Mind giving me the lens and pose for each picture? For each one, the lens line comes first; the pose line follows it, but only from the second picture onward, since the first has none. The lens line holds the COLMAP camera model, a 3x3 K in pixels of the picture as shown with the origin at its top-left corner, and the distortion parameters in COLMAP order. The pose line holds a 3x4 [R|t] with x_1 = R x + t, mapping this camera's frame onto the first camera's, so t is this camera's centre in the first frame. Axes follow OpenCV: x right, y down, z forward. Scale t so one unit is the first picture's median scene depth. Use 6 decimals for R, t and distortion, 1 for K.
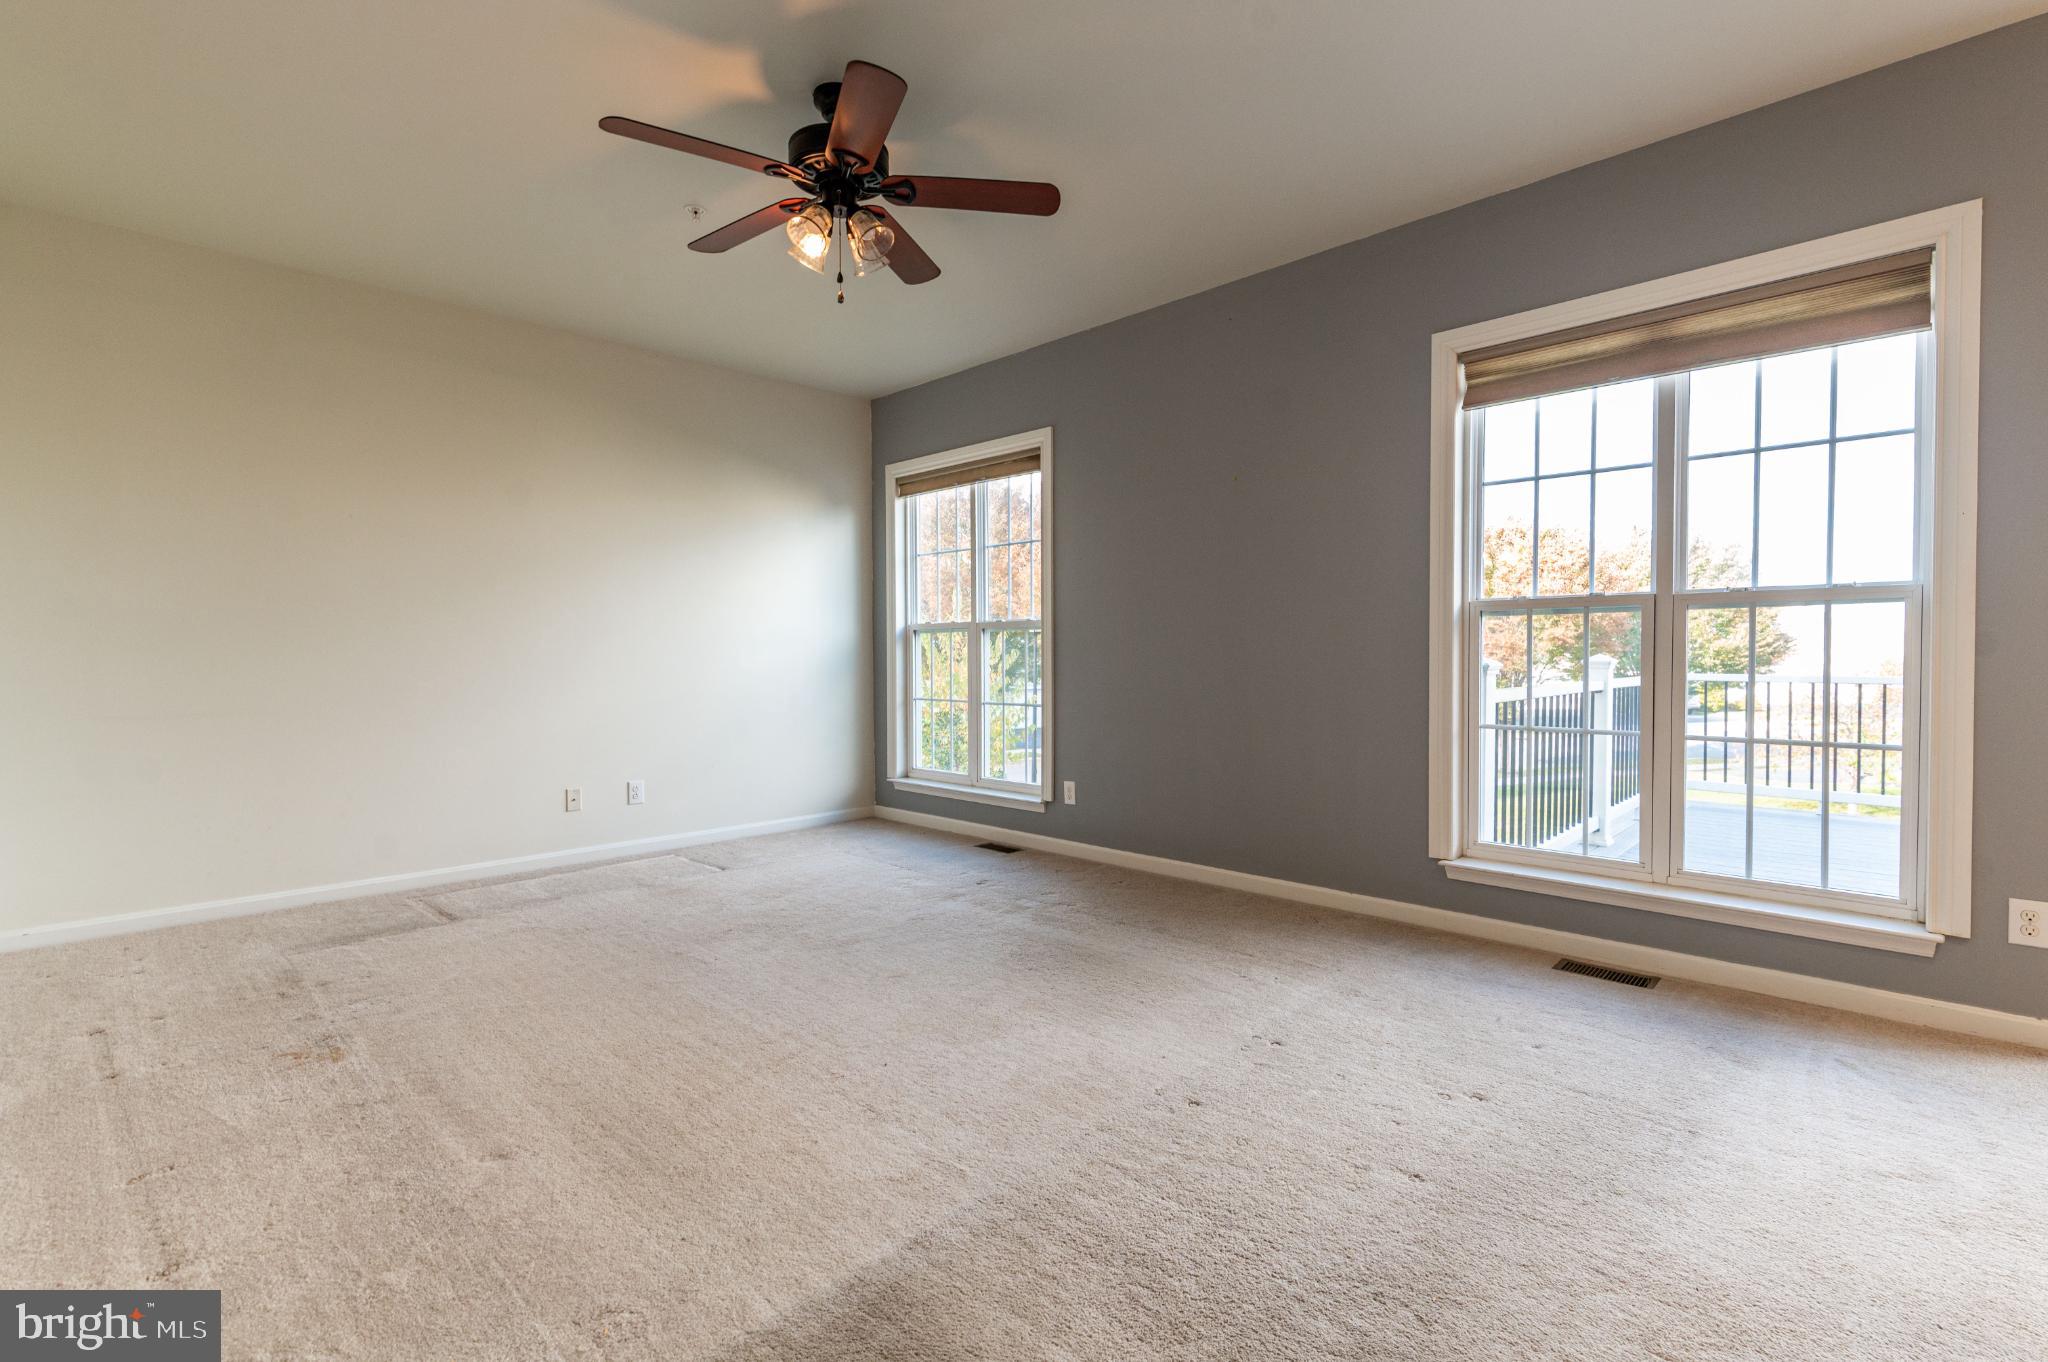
lens RADIAL K [[929.4, 0, 1043.9], [0, 929.4, 680.0], [0, 0, 1]] dist [0.002427, -0.001589]
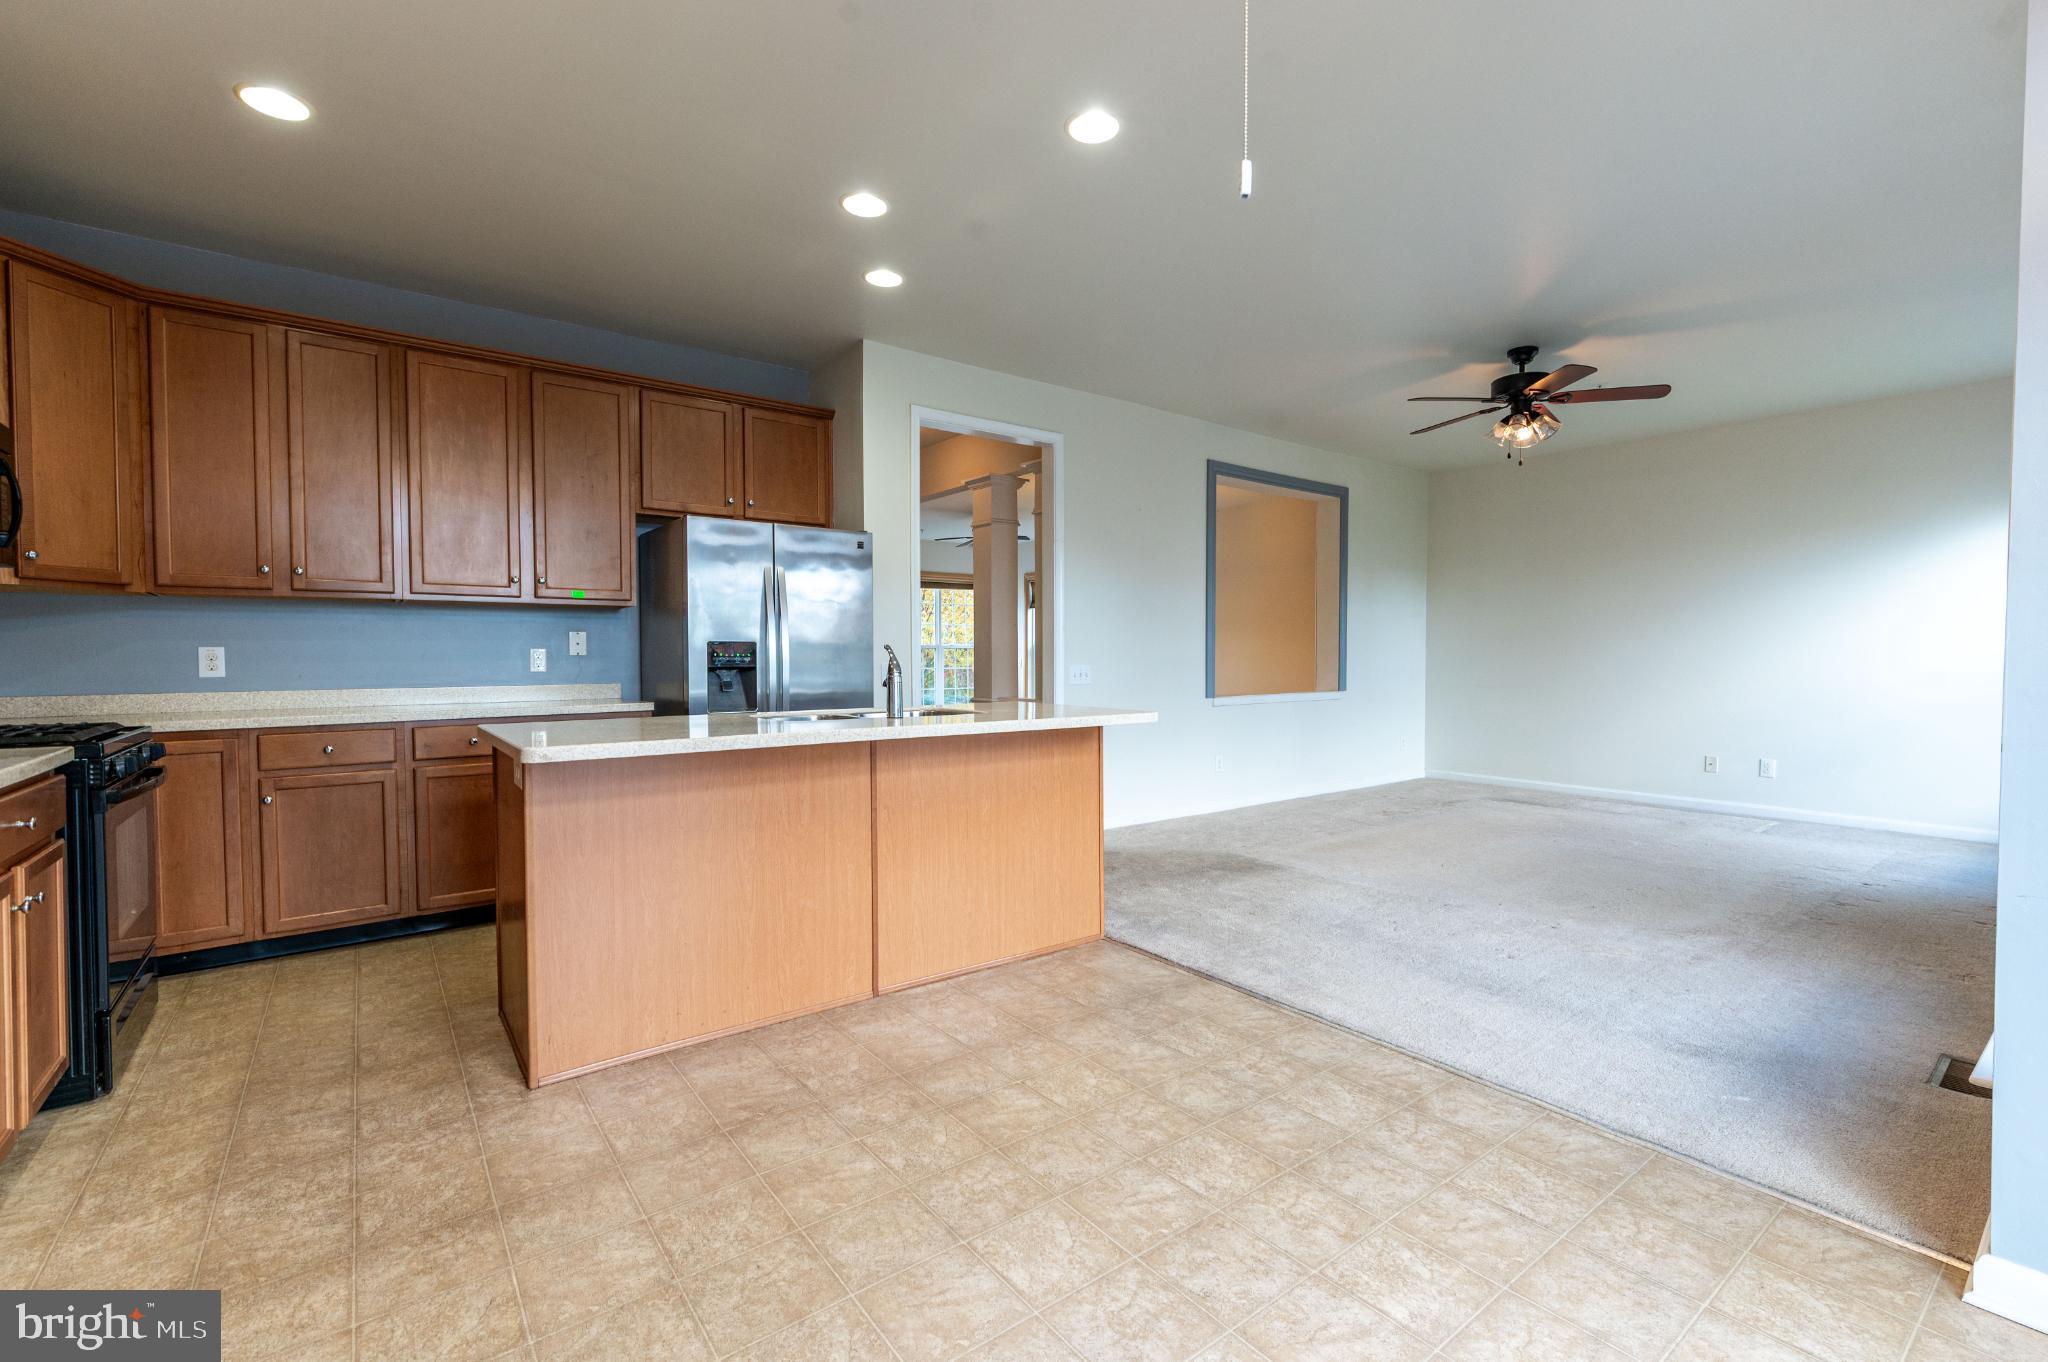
lens RADIAL K [[888.9, 0, 1055.6], [0, 888.9, 683.4], [0, 0, 1]] dist [0.001583, -0.001482]
pose [[-0.128082, 0.037177, -0.991066, 1.392428], [-0.025952, 0.998829, 0.040822, -0.029637], [0.991424, 0.030949, -0.126968, 0.299587]]
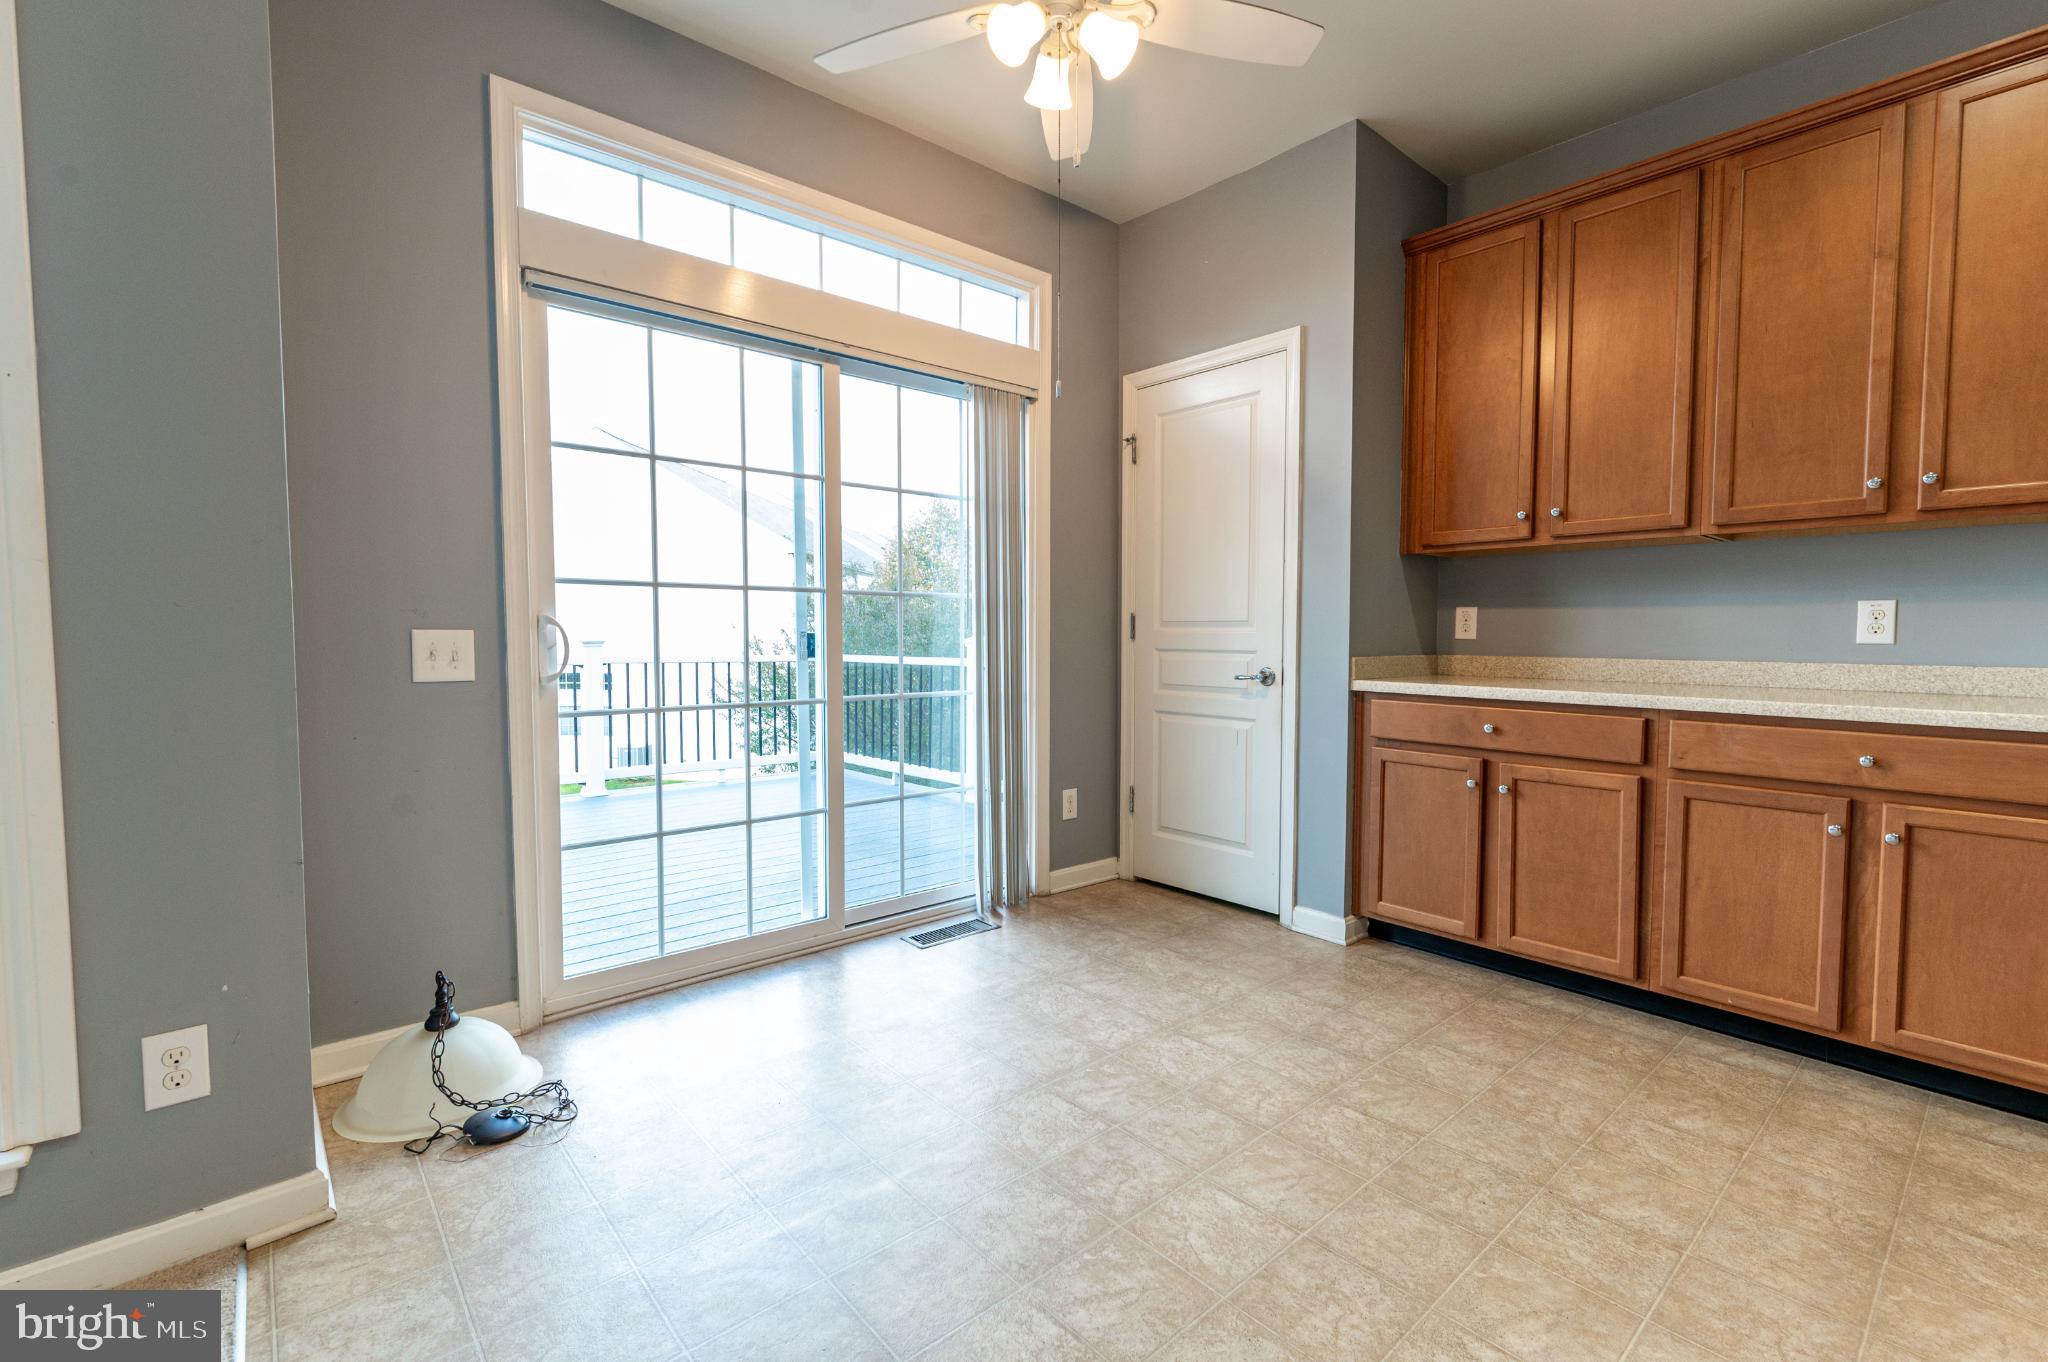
lens RADIAL K [[888.9, 0, 1036.2], [0, 888.9, 680.3], [0, 0, 1]] dist [0.001583, -0.001482]
pose [[0.076059, -0.049116, 0.995893, 0.409138], [0.026659, 0.998529, 0.047210, -0.008205], [-0.996747, 0.022959, 0.077256, 0.290843]]
